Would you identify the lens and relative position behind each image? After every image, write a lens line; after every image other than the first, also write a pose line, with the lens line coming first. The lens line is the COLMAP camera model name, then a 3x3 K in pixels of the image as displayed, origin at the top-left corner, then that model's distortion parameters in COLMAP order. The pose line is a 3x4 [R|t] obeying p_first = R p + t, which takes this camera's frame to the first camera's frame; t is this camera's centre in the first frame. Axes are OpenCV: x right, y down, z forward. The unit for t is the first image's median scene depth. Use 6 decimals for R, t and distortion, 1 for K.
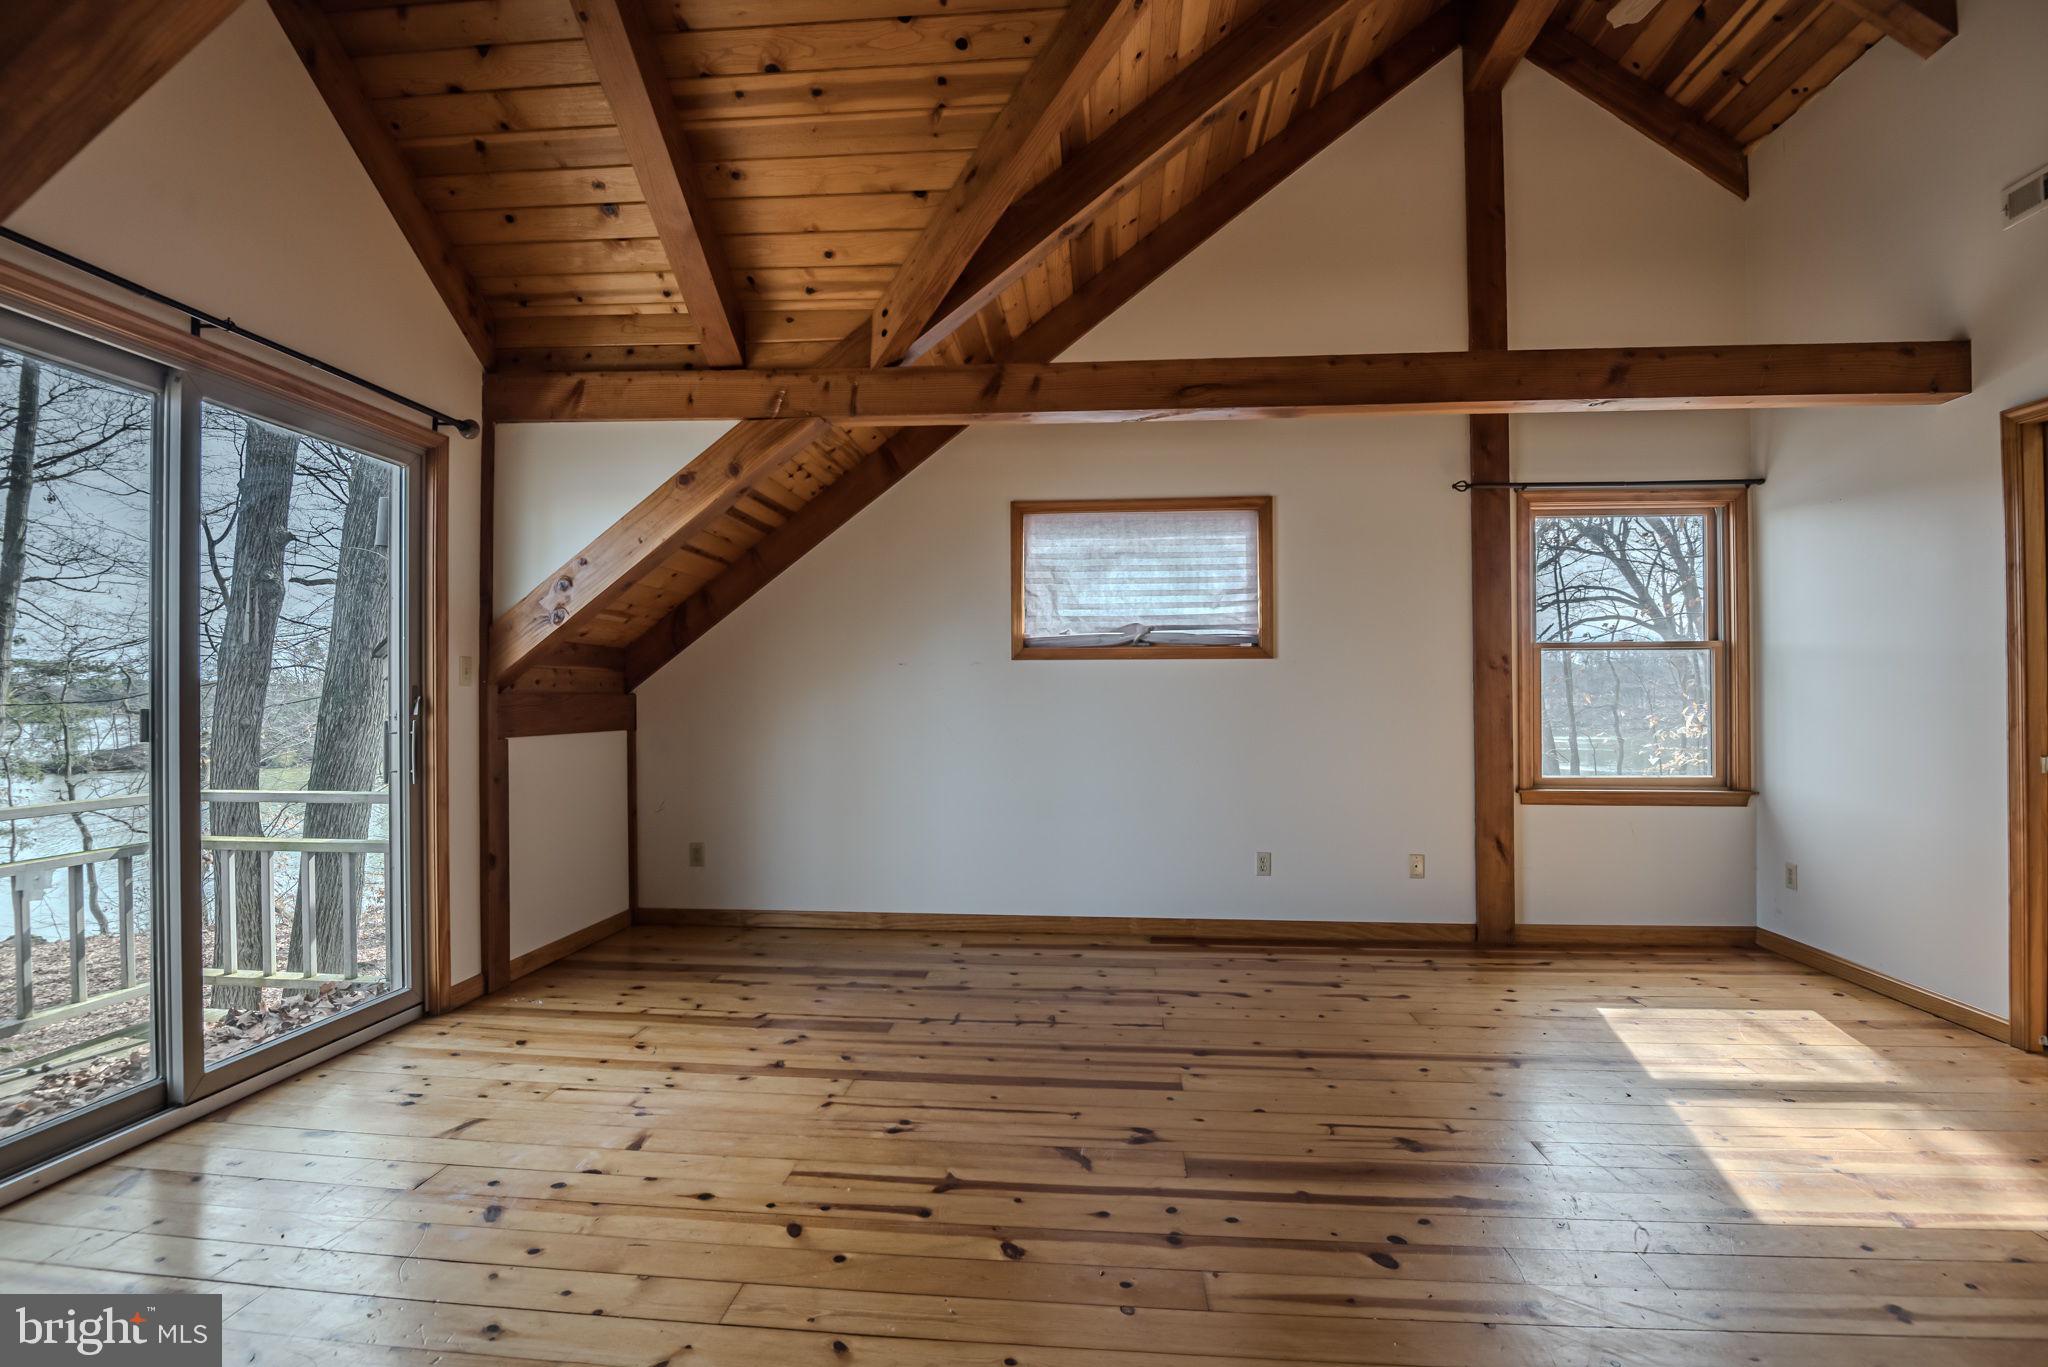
lens RADIAL K [[952.9, 0, 1018.3], [0, 952.9, 694.7], [0, 0, 1]] dist [-0.002630, -0.013613]
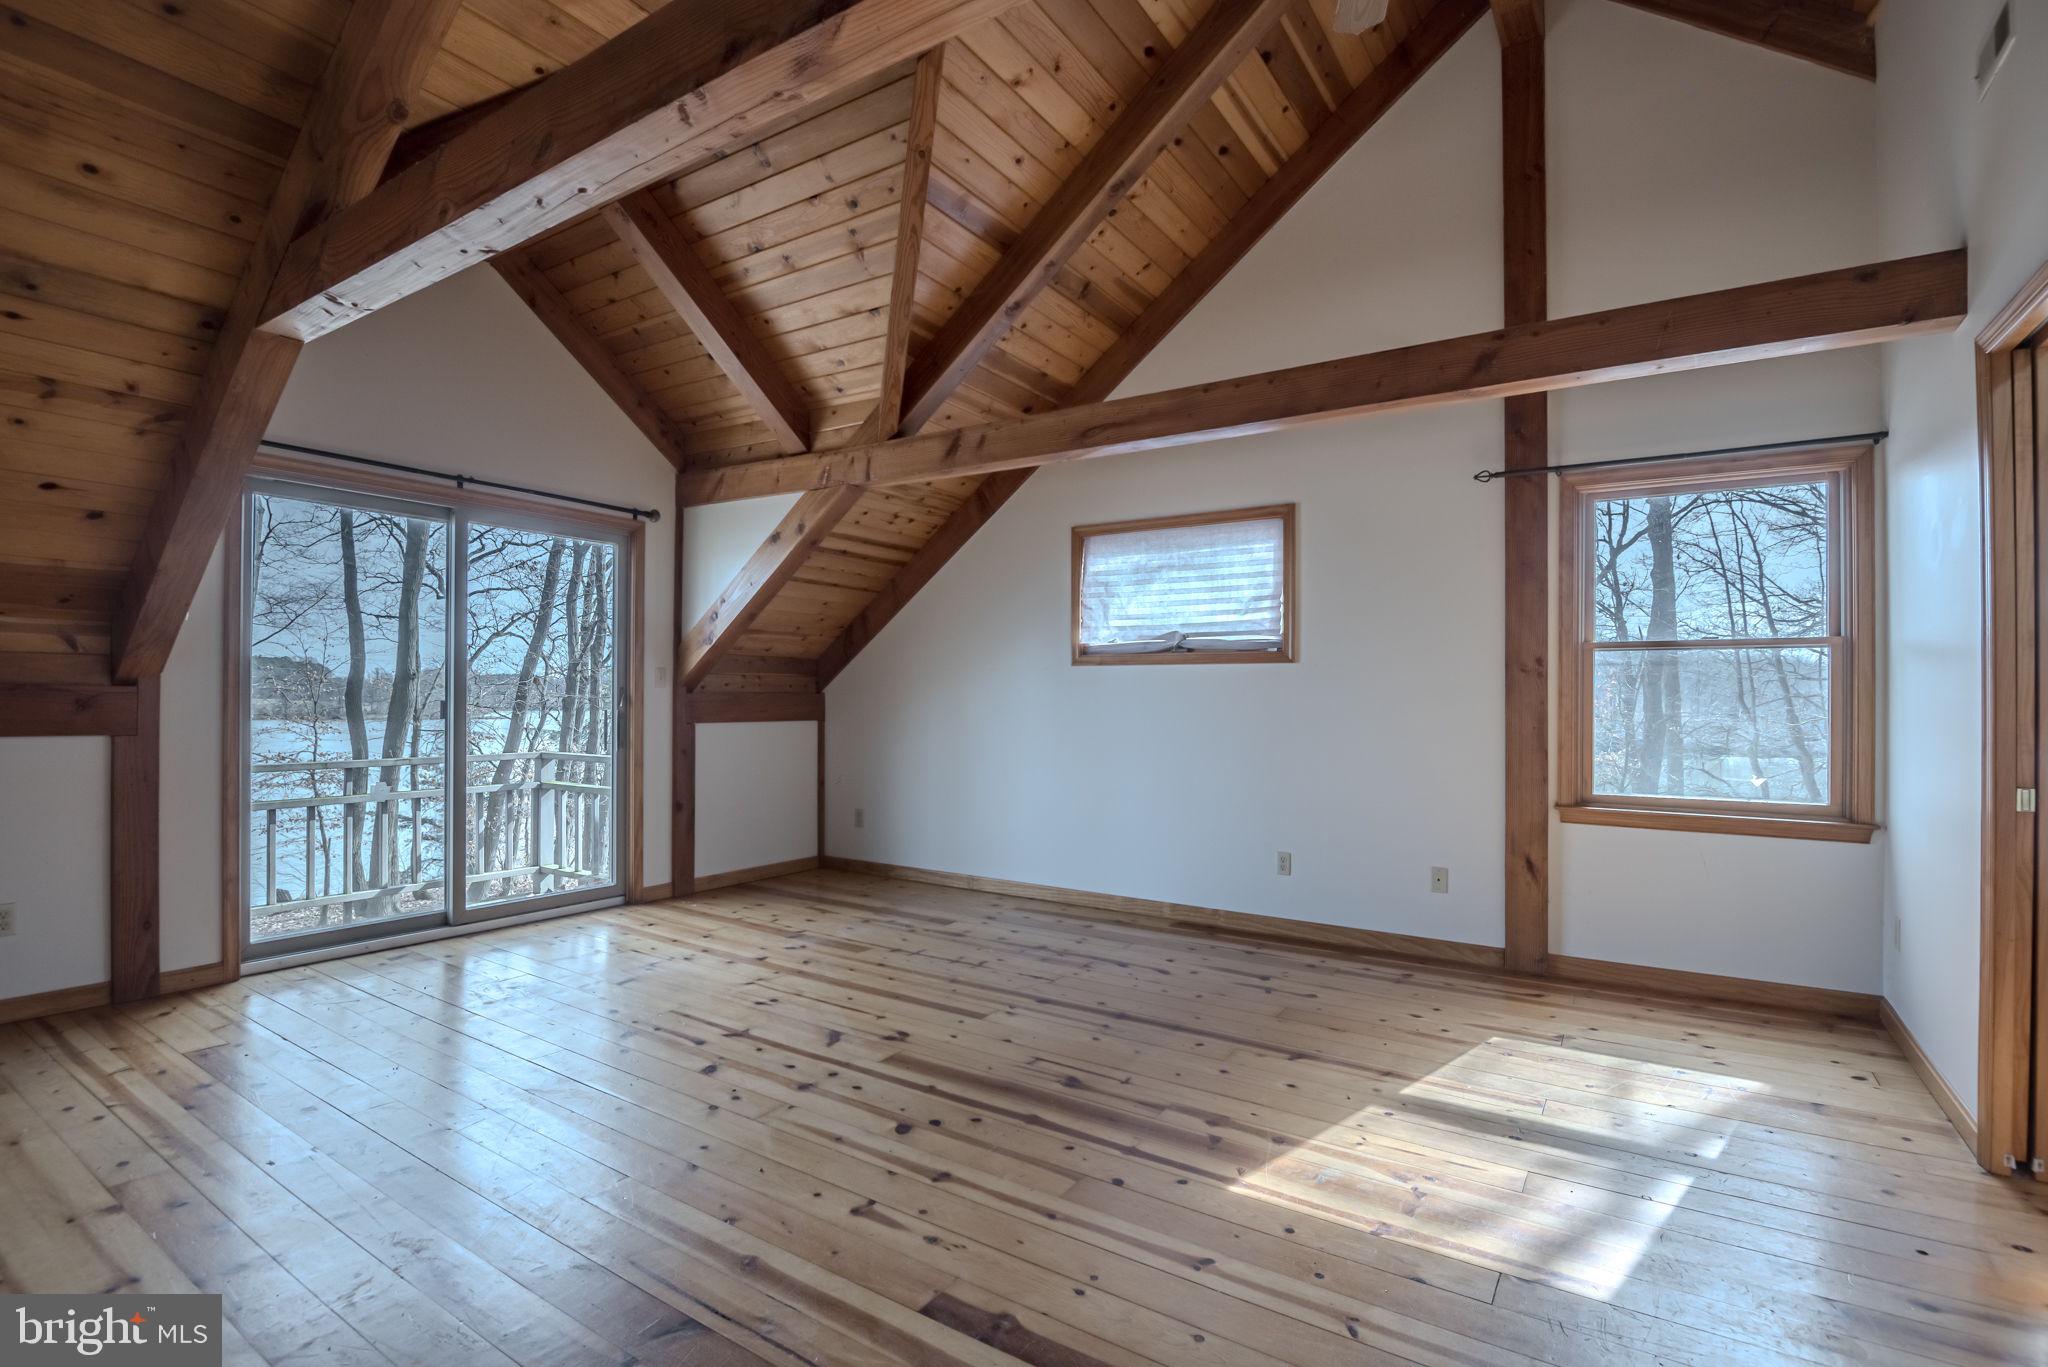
lens RADIAL K [[952.9, 0, 1018.3], [0, 952.9, 694.7], [0, 0, 1]] dist [-0.002630, -0.013613]
pose [[0.879928, 0.007155, -0.475053, 0.505742], [-0.007132, 0.999973, 0.001850, -0.003675], [0.475053, 0.001760, 0.879955, -0.037665]]
